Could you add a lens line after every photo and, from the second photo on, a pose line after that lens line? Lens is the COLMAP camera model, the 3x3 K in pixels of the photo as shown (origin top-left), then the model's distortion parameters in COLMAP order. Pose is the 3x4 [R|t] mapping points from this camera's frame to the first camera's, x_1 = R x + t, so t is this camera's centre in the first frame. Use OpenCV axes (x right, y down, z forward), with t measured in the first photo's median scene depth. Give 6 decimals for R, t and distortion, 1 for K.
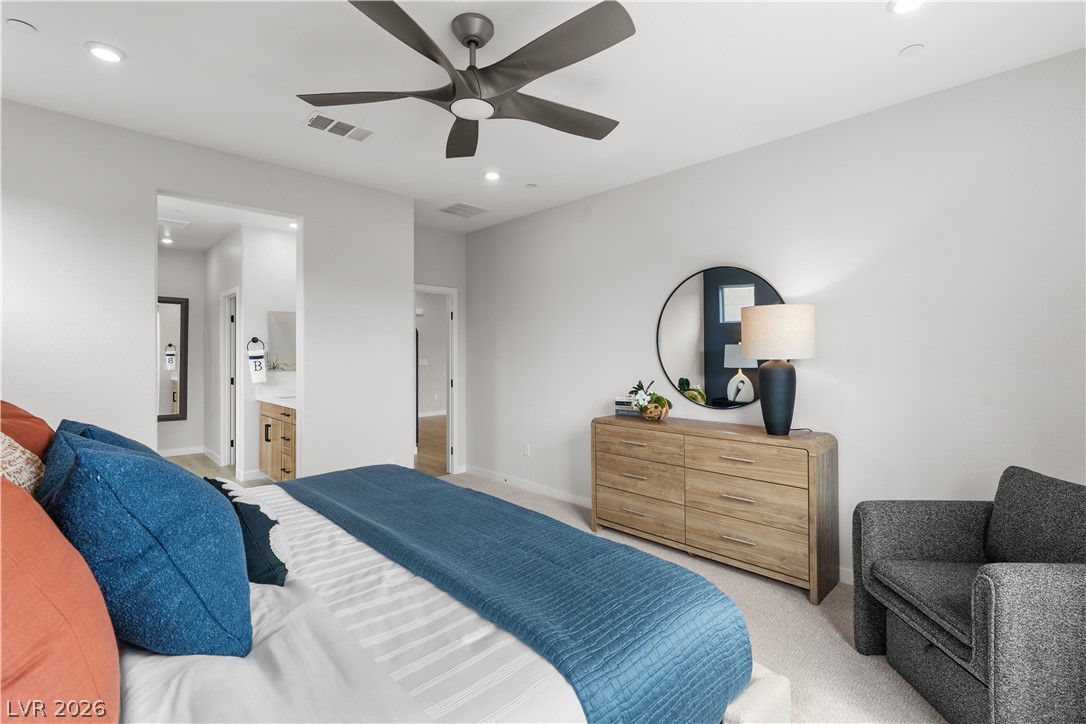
lens RADIAL K [[493.4, 0, 544.5], [0, 493.4, 357.3], [0, 0, 1]] dist [-0.004252, -0.000338]
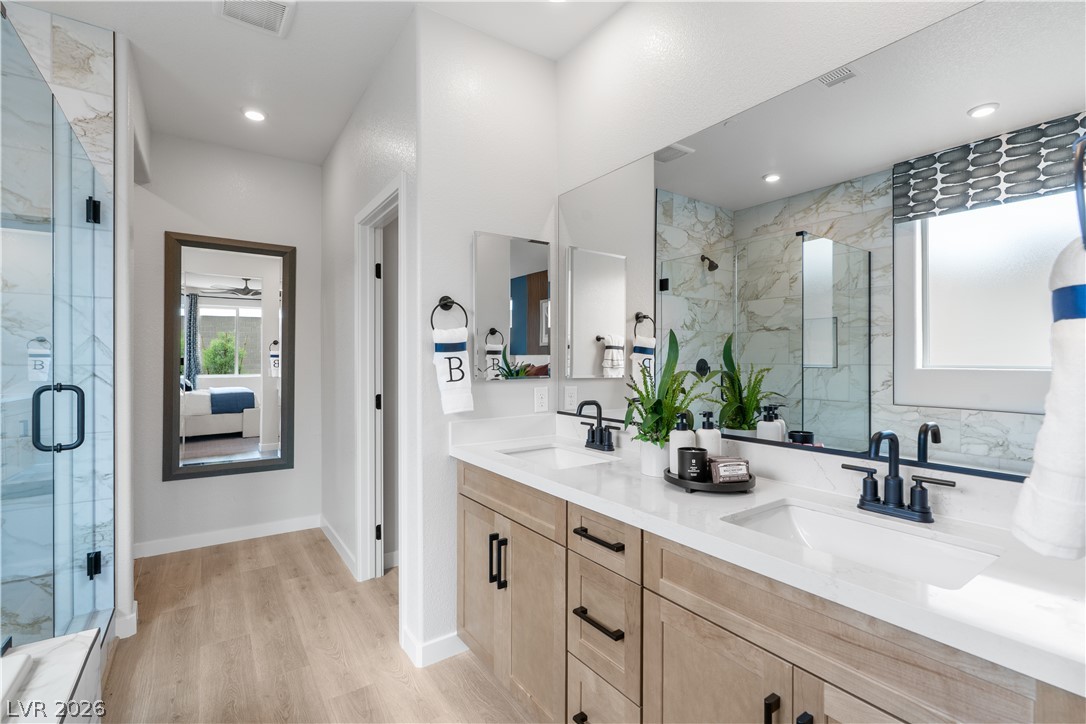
lens RADIAL K [[493.4, 0, 540.2], [0, 493.4, 366.7], [0, 0, 1]] dist [-0.004252, -0.000338]
pose [[0.985178, -0.001293, -0.171532, -0.444284], [0.002297, 0.999981, 0.005654, 0.013253], [0.171521, -0.005964, 0.985162, 0.622288]]
